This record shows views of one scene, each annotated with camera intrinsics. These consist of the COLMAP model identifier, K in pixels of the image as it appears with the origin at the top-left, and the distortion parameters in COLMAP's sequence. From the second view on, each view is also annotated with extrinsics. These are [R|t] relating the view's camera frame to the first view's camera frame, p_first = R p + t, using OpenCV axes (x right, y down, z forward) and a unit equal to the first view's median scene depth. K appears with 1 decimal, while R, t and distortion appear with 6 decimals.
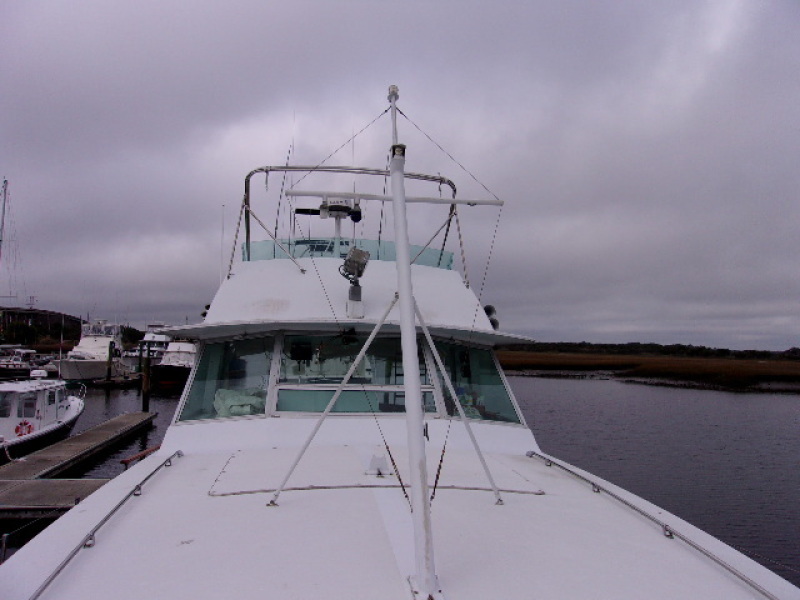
lens RADIAL K [[621.3, 0, 400.5], [0, 621.3, 298.0], [0, 0, 1]] dist [-0.019524, 0.037039]
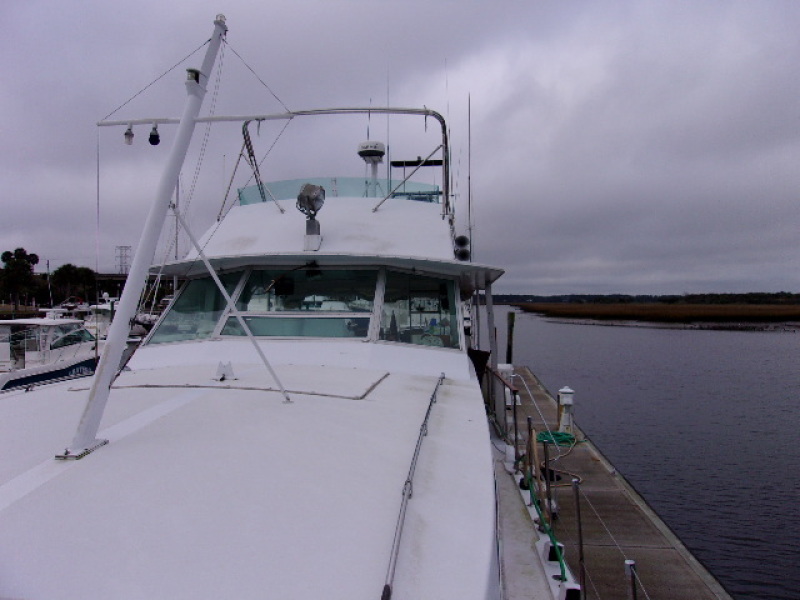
lens RADIAL K [[621.3, 0, 399.3], [0, 621.3, 301.8], [0, 0, 1]] dist [-0.019524, 0.037039]
pose [[0.960327, -0.017552, -0.278323, 0.312091], [0.038386, 0.996837, 0.069584, 0.043137], [0.276221, -0.077508, 0.957964, 0.018726]]
